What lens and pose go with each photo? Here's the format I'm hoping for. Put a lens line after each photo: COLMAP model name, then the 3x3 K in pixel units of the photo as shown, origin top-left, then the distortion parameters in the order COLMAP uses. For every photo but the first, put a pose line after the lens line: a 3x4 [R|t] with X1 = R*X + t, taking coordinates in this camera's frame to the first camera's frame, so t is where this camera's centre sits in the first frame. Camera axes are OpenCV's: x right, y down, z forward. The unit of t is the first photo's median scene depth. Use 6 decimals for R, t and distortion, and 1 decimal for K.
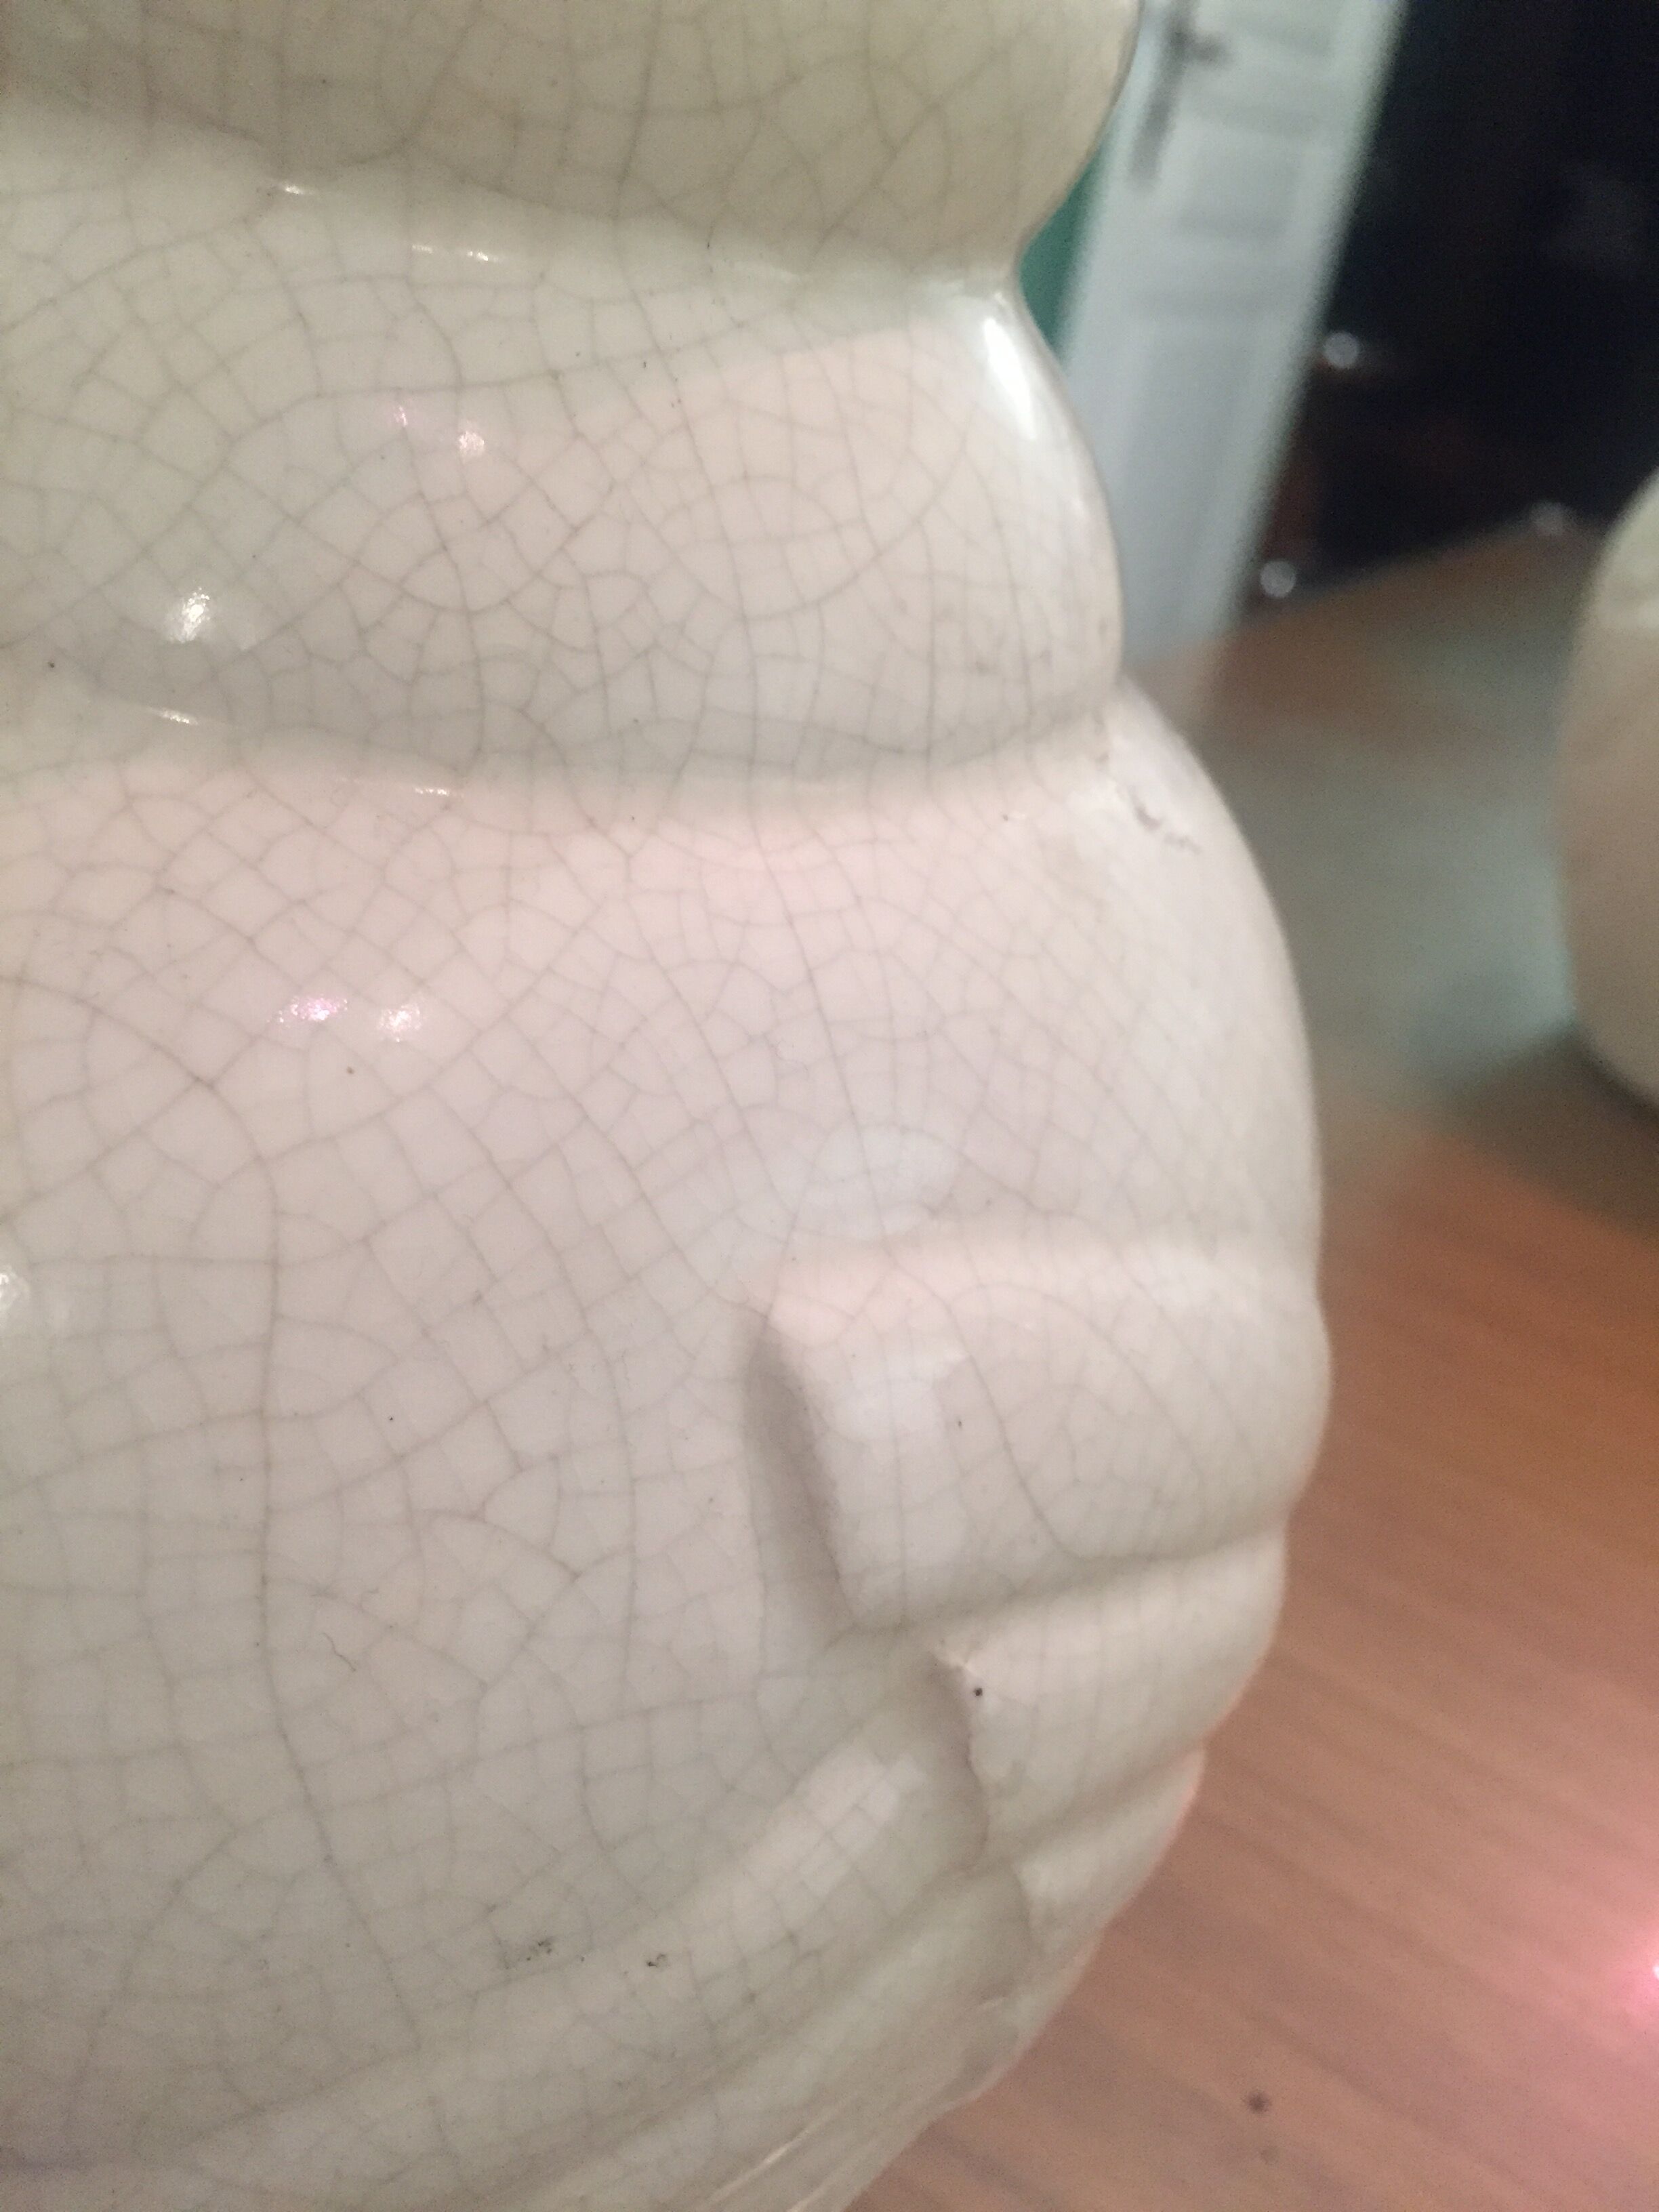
lens RADIAL K [[1932.1, 0, 829.5], [0, 1932.1, 1106.0], [0, 0, 1]] dist [0.029637, -0.008786]
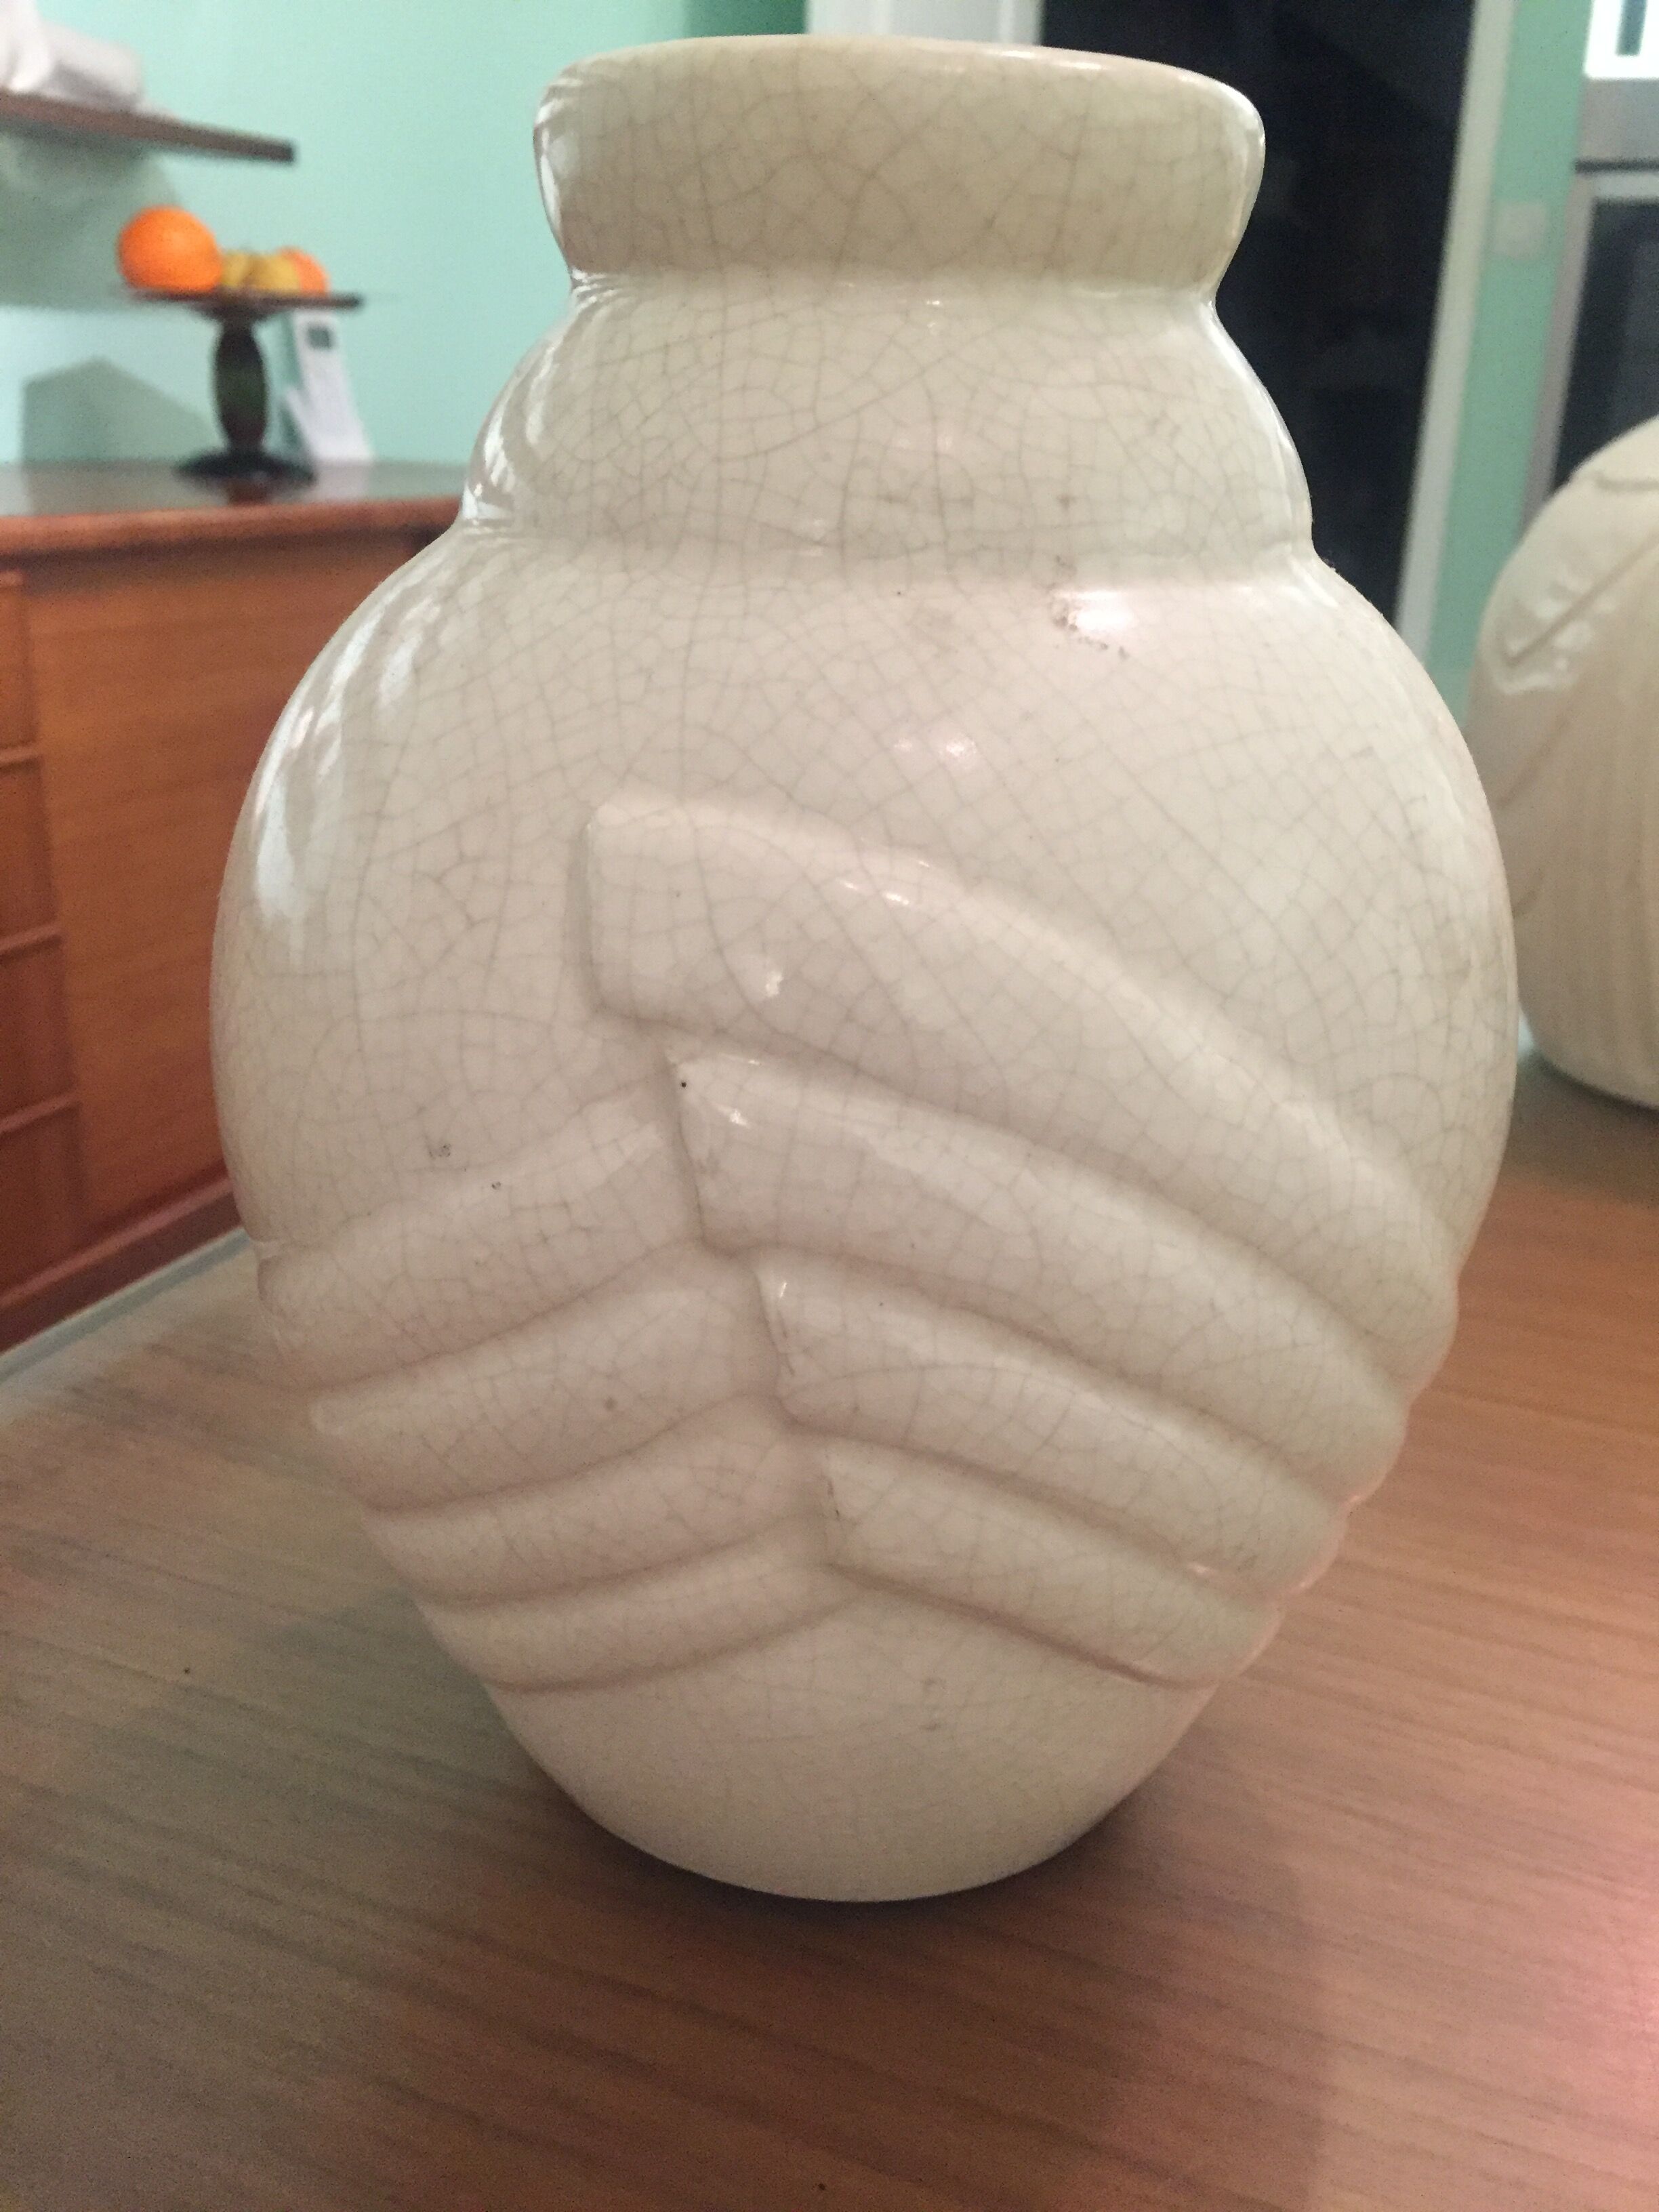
lens RADIAL K [[1932.1, 0, 829.5], [0, 1932.1, 1106.0], [0, 0, 1]] dist [0.029637, -0.008786]
pose [[0.667696, 0.112765, -0.735844, 1.407899], [-0.271961, 0.957087, -0.100105, 0.472473], [0.692979, 0.266961, 0.669711, 0.024137]]
